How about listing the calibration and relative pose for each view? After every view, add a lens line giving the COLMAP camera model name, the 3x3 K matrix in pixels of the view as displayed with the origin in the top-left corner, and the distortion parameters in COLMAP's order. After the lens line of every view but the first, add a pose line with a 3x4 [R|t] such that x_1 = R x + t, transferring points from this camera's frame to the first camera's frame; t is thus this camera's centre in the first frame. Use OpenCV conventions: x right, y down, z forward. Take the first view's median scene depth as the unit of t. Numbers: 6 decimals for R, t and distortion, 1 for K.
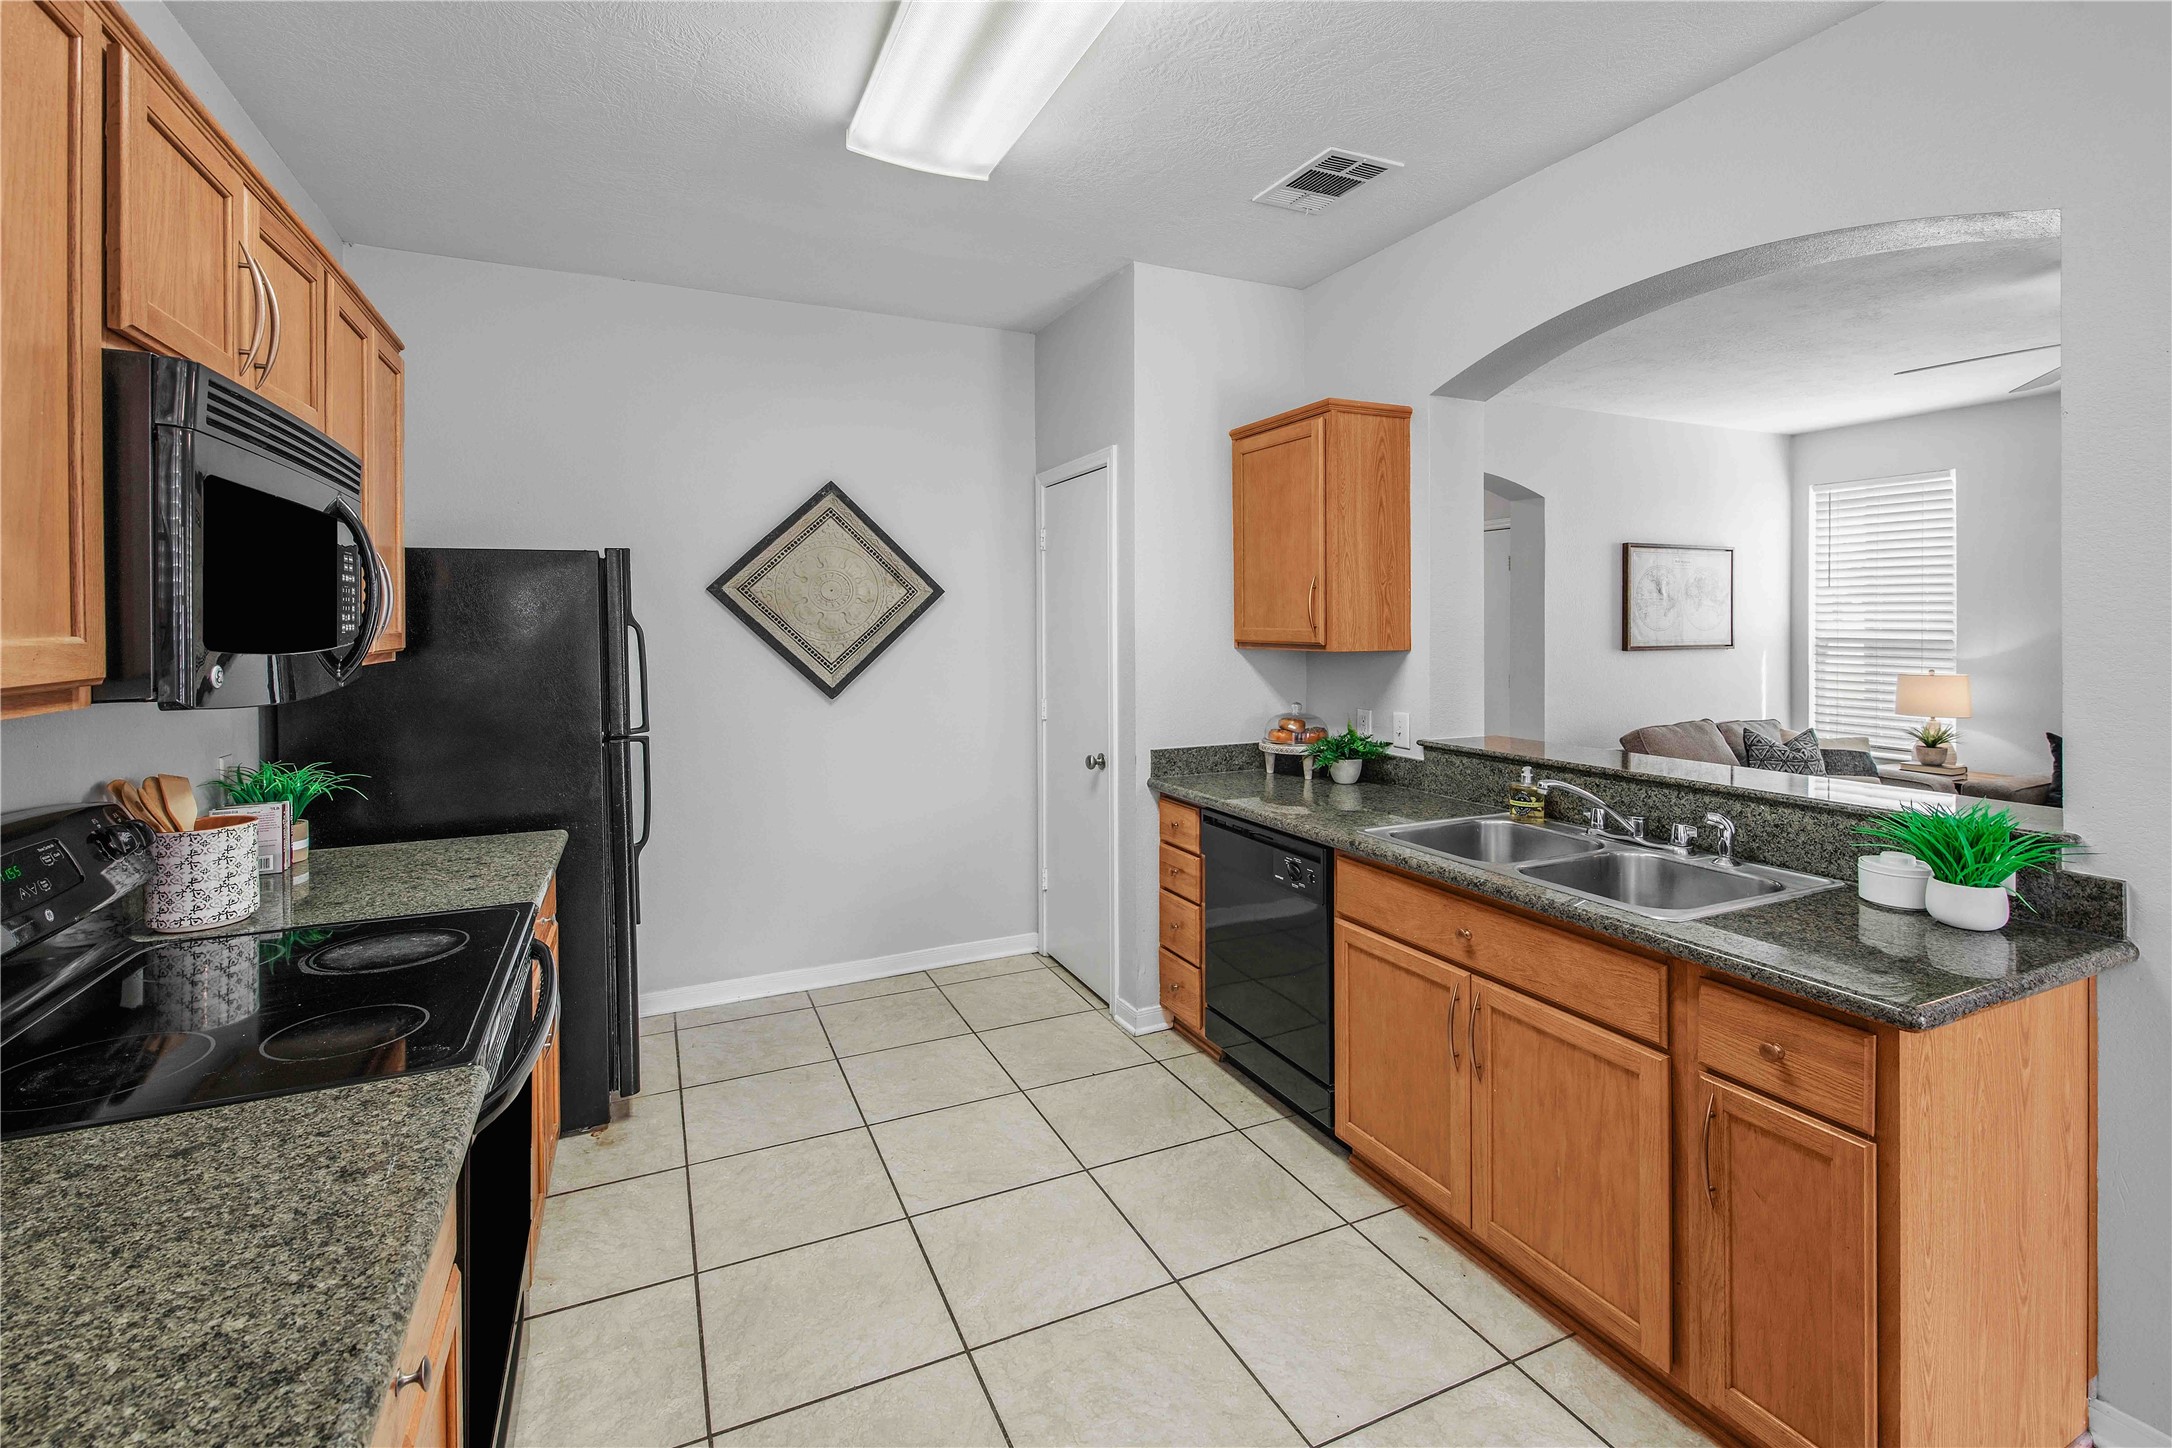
lens RADIAL K [[998.1, 0, 1058.6], [0, 998.1, 621.1], [0, 0, 1]] dist [0.003890, 0.000044]
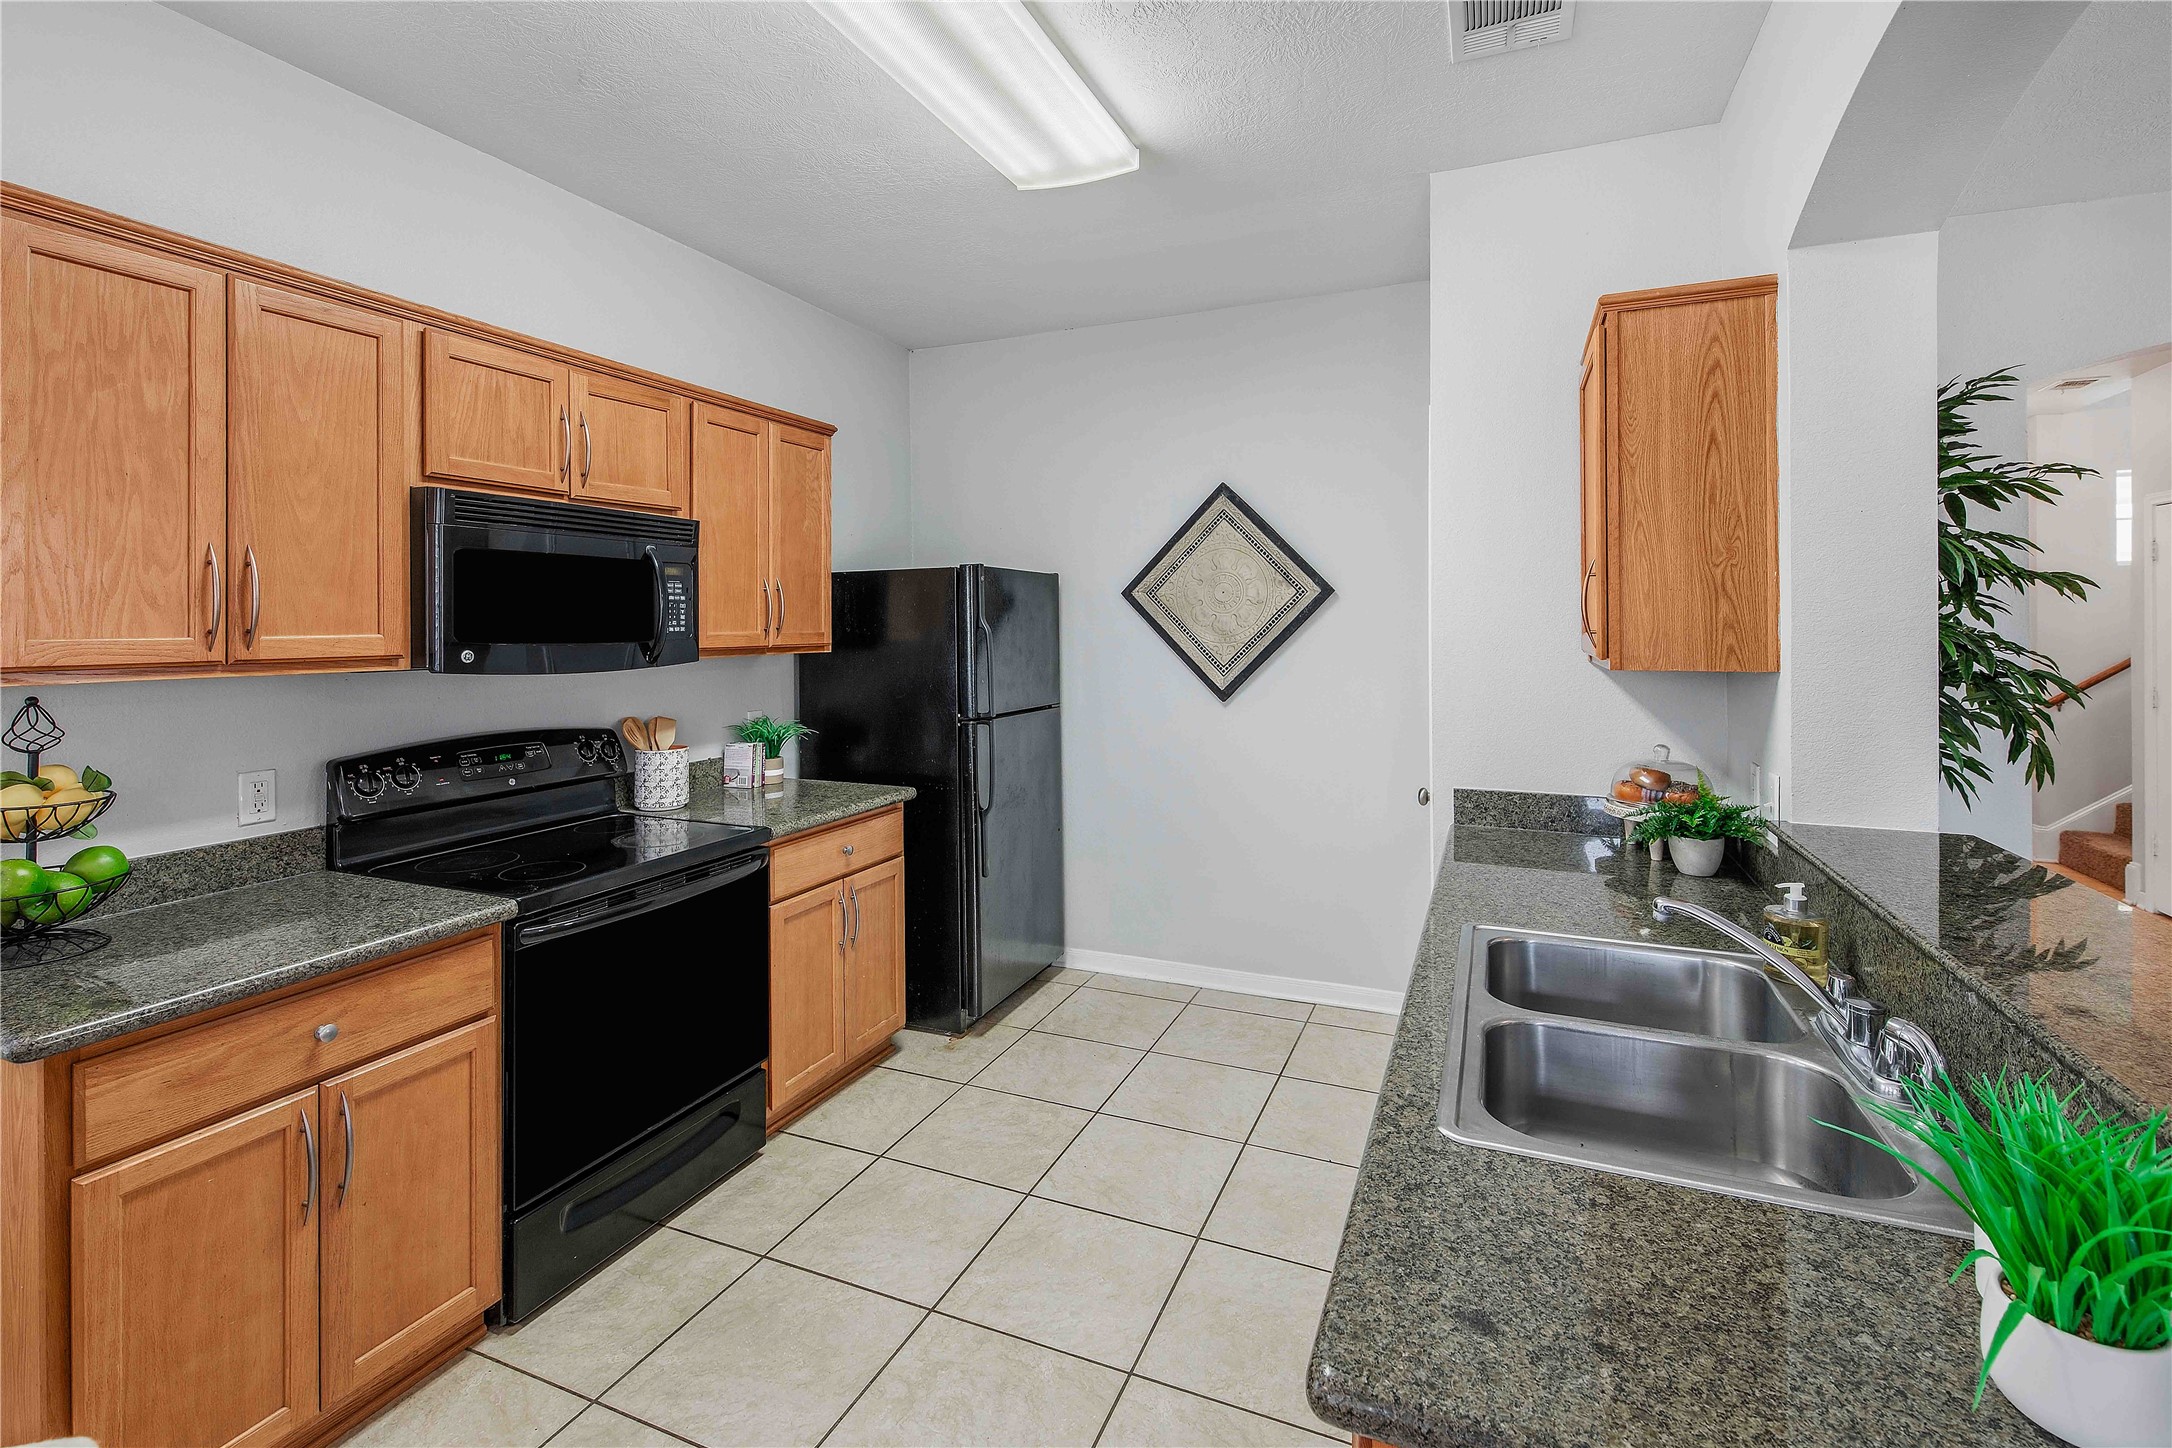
lens RADIAL K [[996.9, 0, 985.7], [0, 996.9, 615.7], [0, 0, 1]] dist [0.000650, -0.000150]
pose [[0.642392, -0.004778, -0.766361, 0.386492], [0.000157, 0.999981, -0.006103, -0.001429], [0.766376, 0.003800, 0.642381, 0.182008]]
